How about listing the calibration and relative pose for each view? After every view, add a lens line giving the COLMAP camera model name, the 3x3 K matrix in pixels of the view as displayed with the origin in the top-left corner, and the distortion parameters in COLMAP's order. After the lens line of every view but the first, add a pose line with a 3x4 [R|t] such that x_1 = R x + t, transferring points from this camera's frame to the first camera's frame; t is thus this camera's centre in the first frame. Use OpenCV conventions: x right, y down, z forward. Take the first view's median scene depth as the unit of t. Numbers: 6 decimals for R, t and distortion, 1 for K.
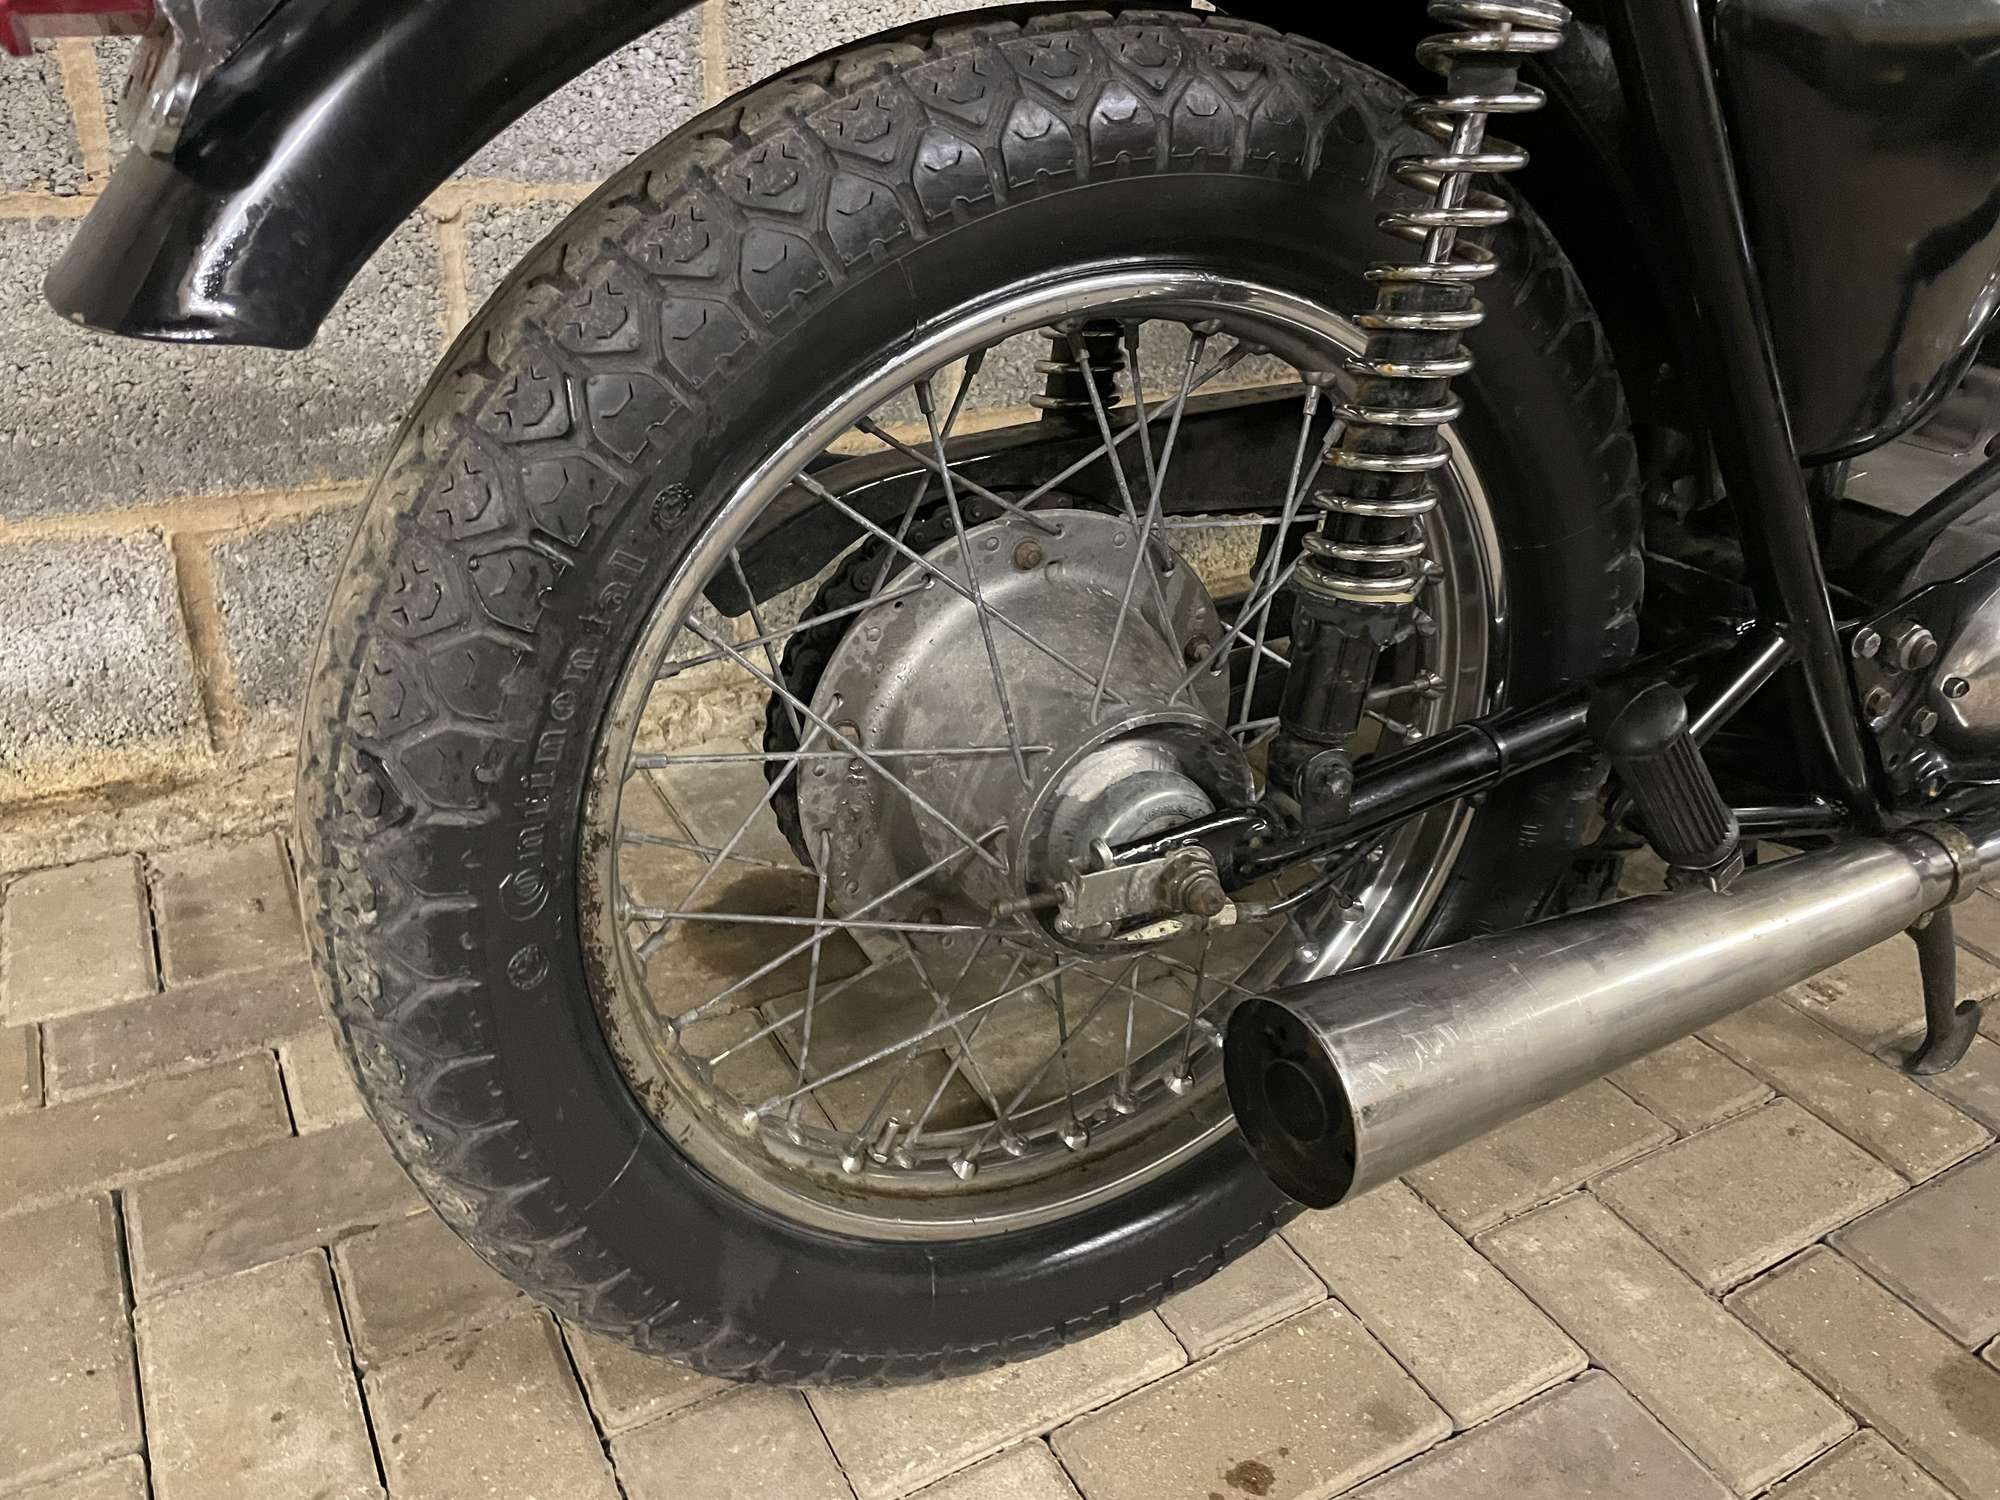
lens RADIAL K [[1541.4, 0, 1018.5], [0, 1541.4, 760.3], [0, 0, 1]] dist [0.084042, -0.125893]
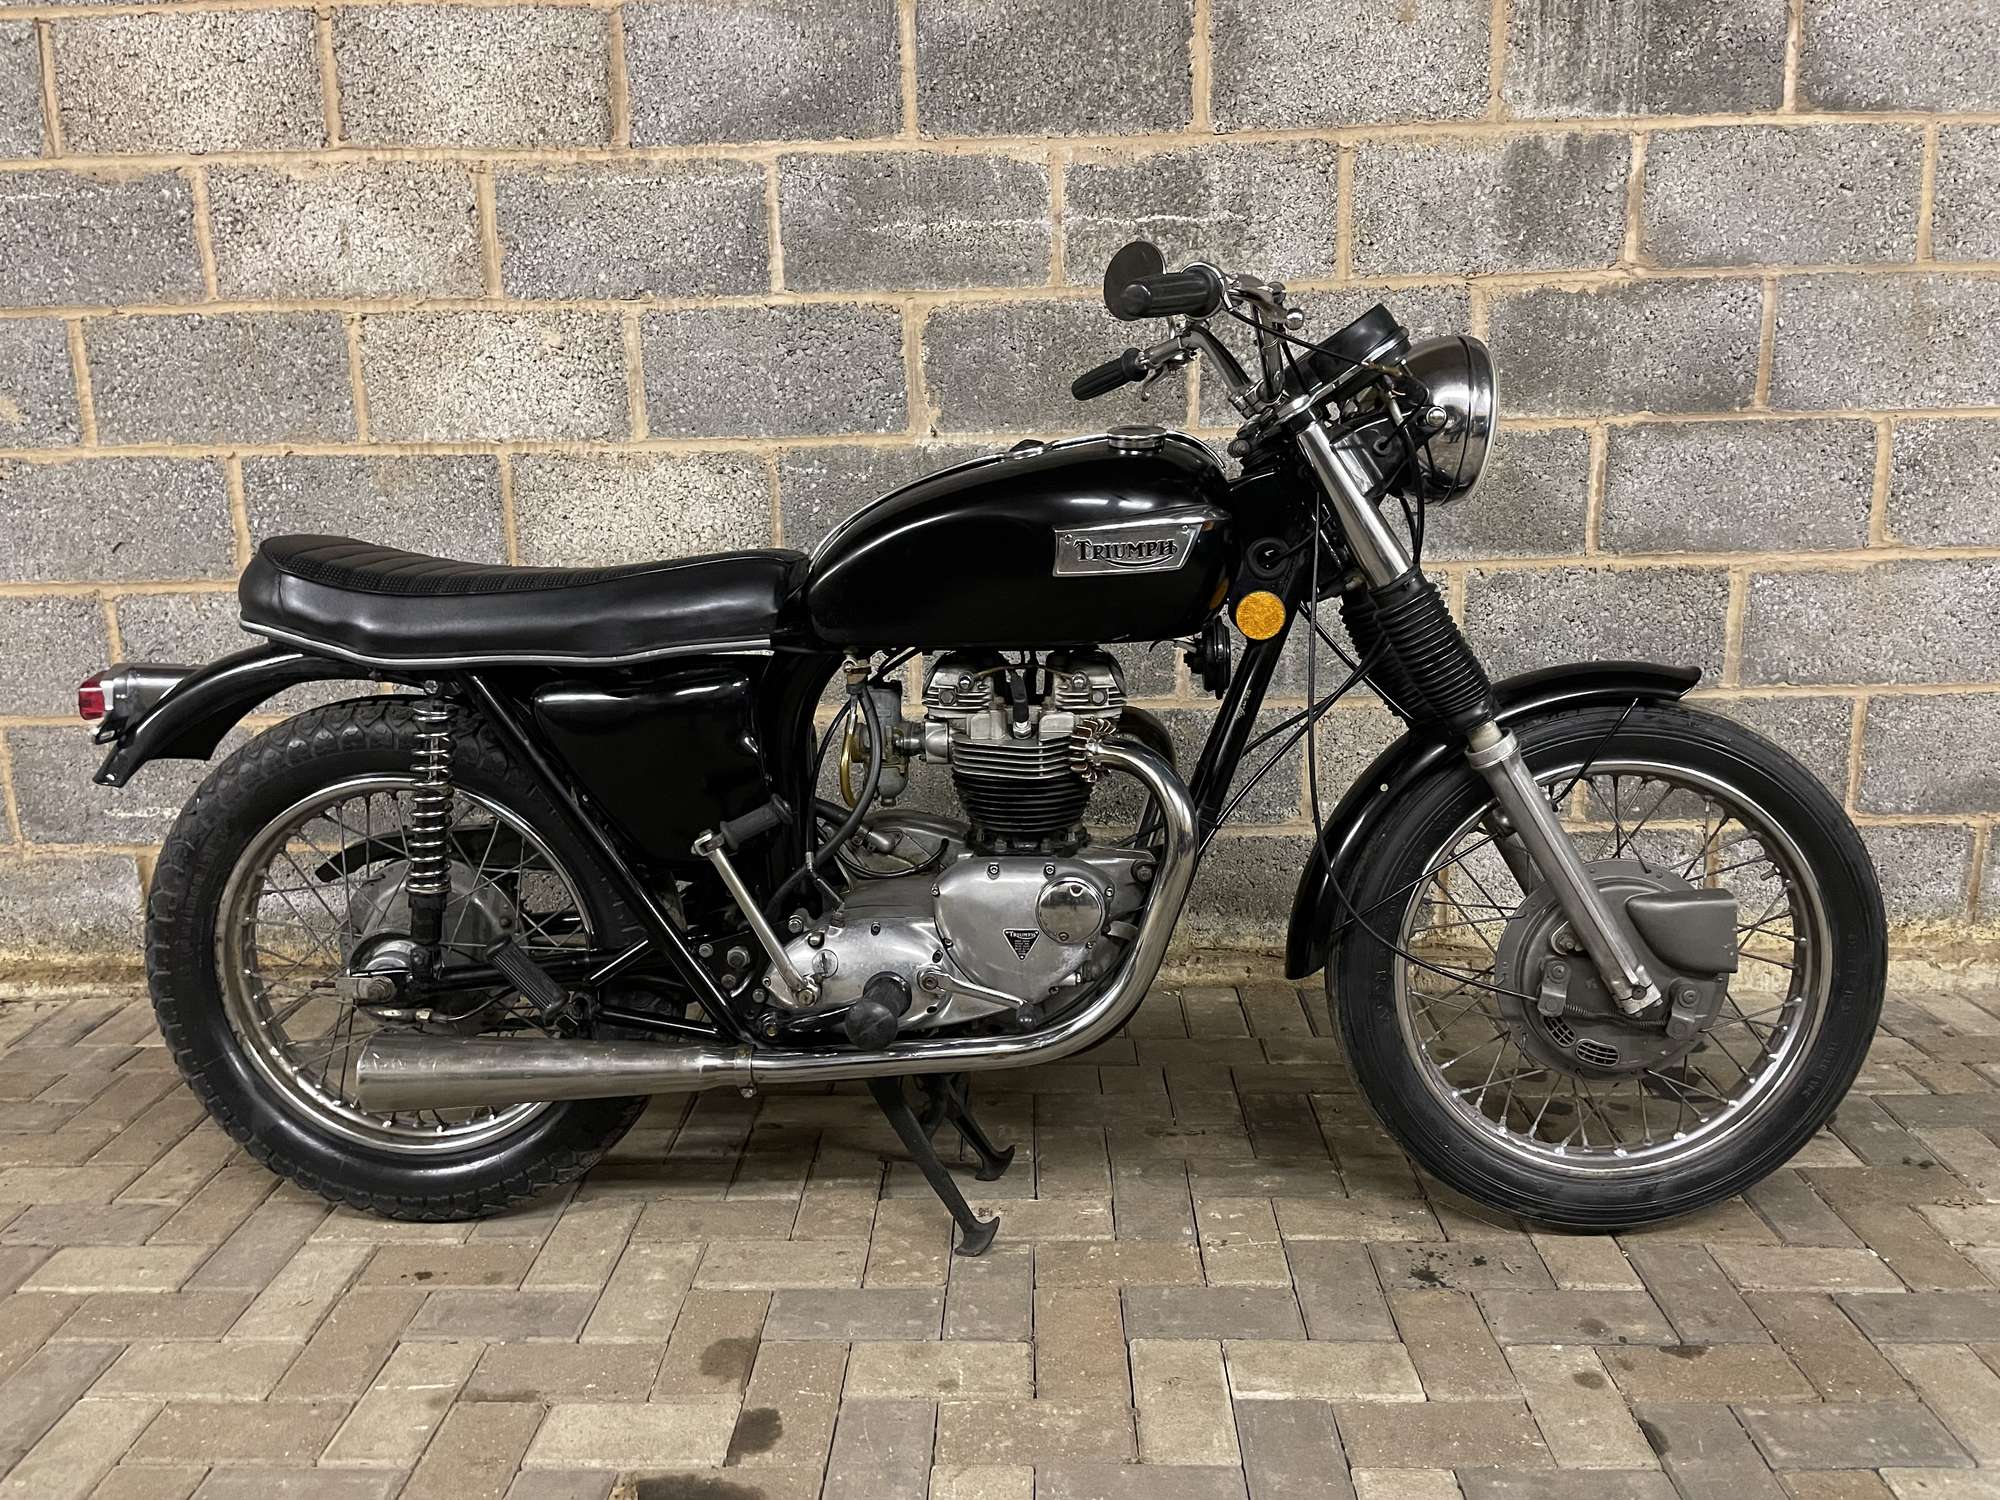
lens RADIAL K [[1541.4, 0, 998.6], [0, 1541.4, 727.0], [0, 0, 1]] dist [0.084042, -0.125893]
pose [[0.847798, 0.041586, -0.528685, 2.261570], [-0.189633, 0.954778, -0.228993, 0.053912], [0.495255, 0.294396, 0.817346, -0.780466]]
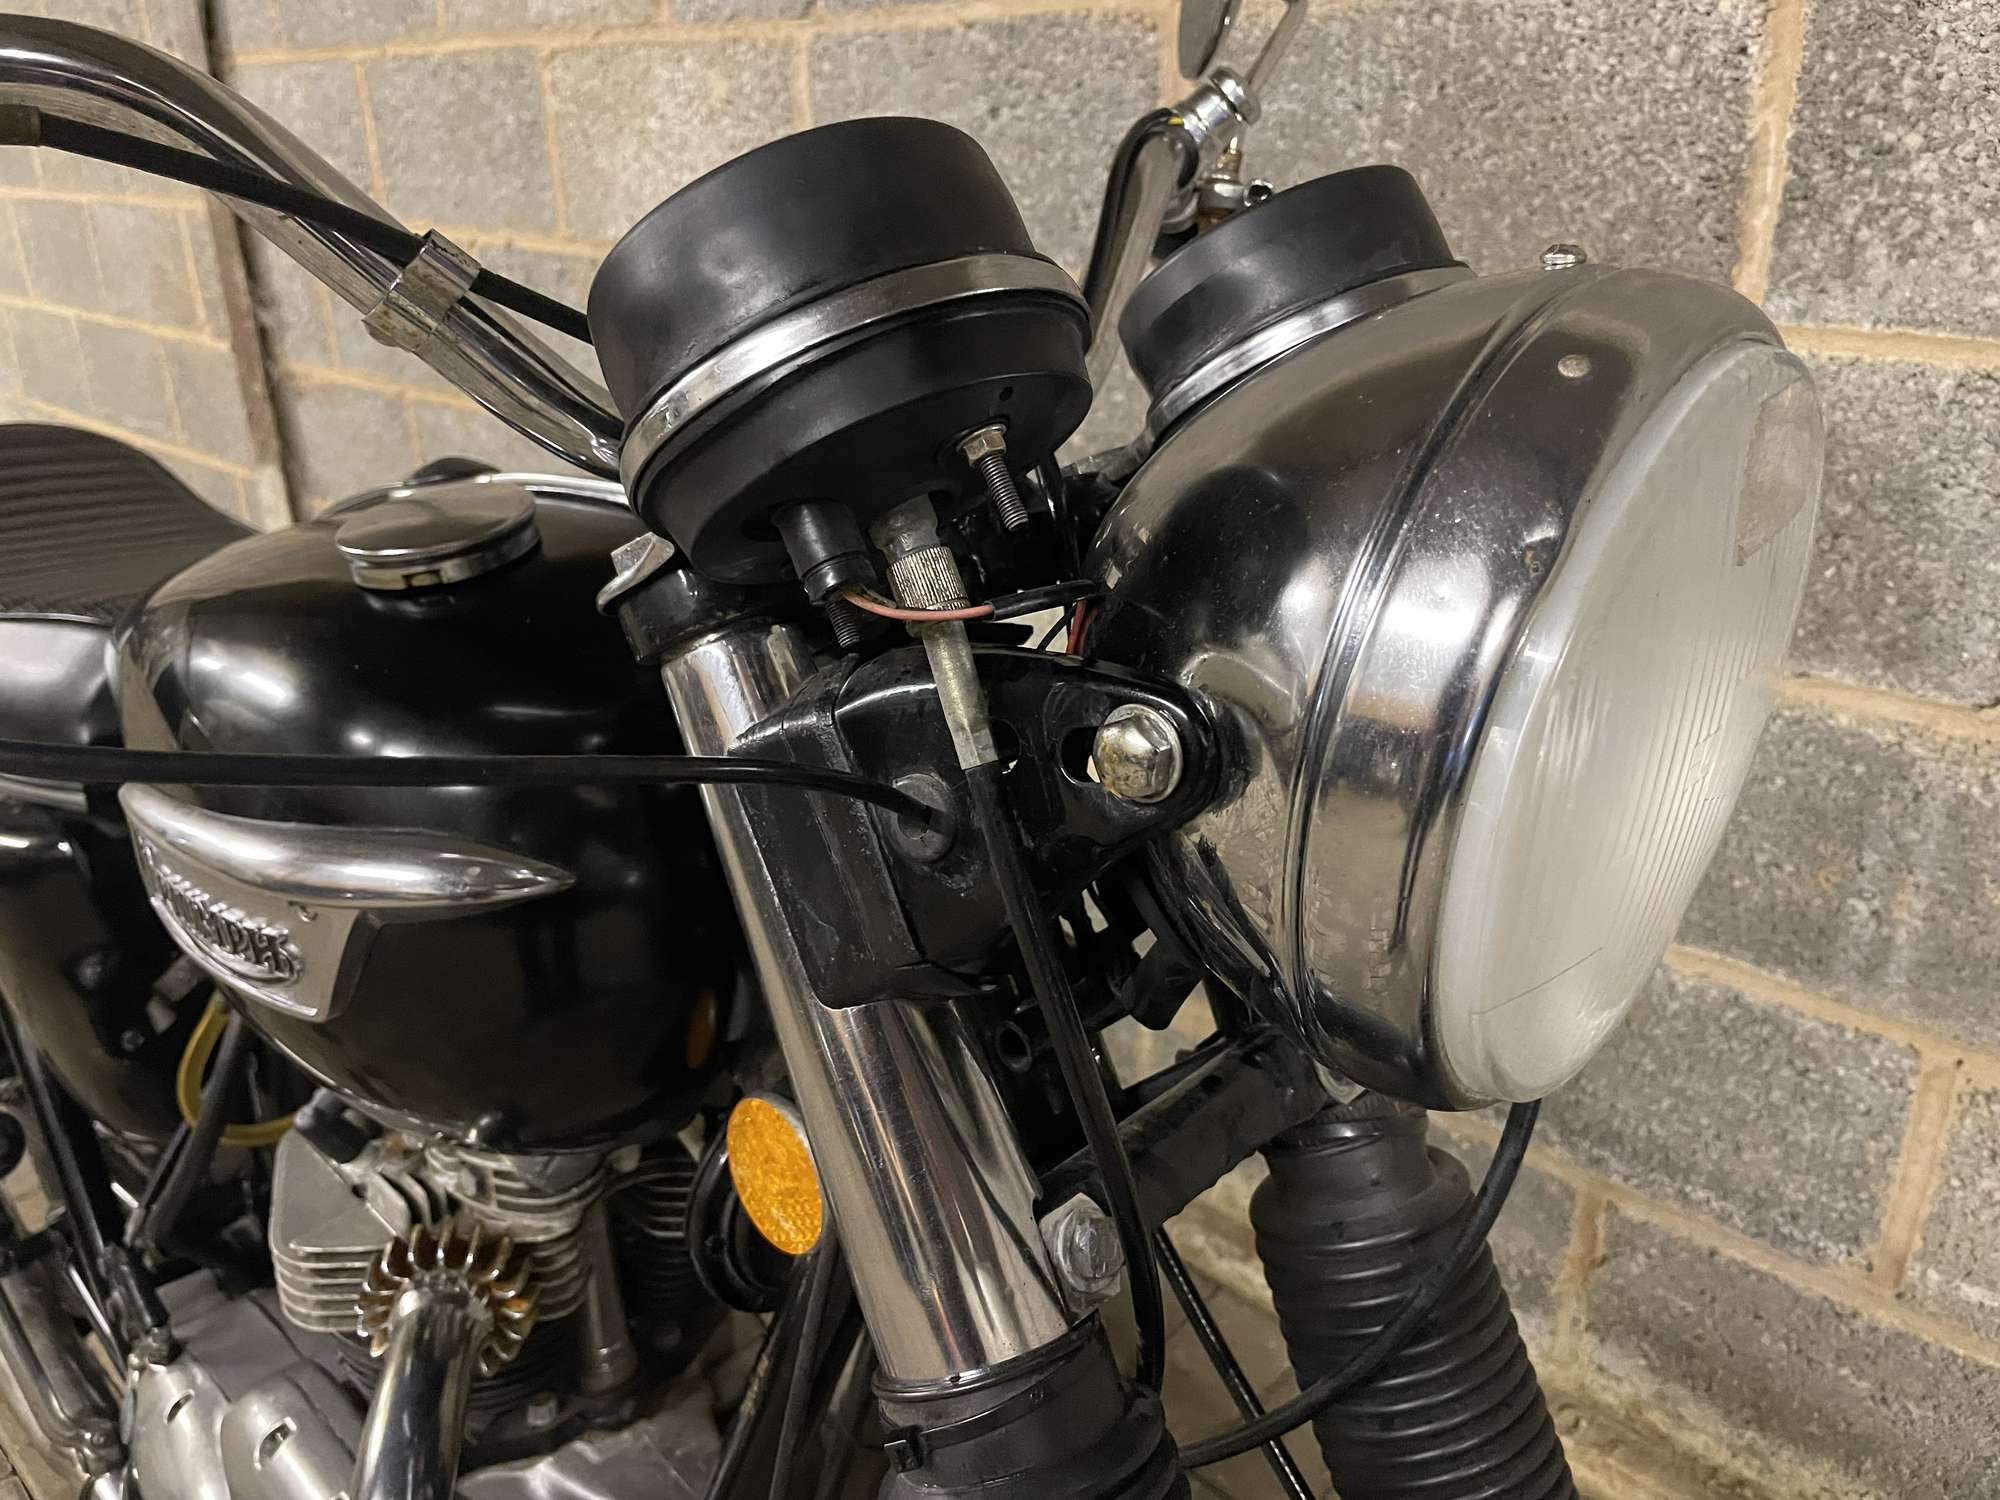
lens RADIAL K [[1541.4, 0, 967.9], [0, 1541.4, 722.8], [0, 0, 1]] dist [0.084042, -0.125893]
pose [[0.276268, 0.303855, -0.911783, 1.946544], [-0.419642, 0.891630, 0.169989, -1.088888], [0.864625, 0.335659, 0.373839, 1.075304]]
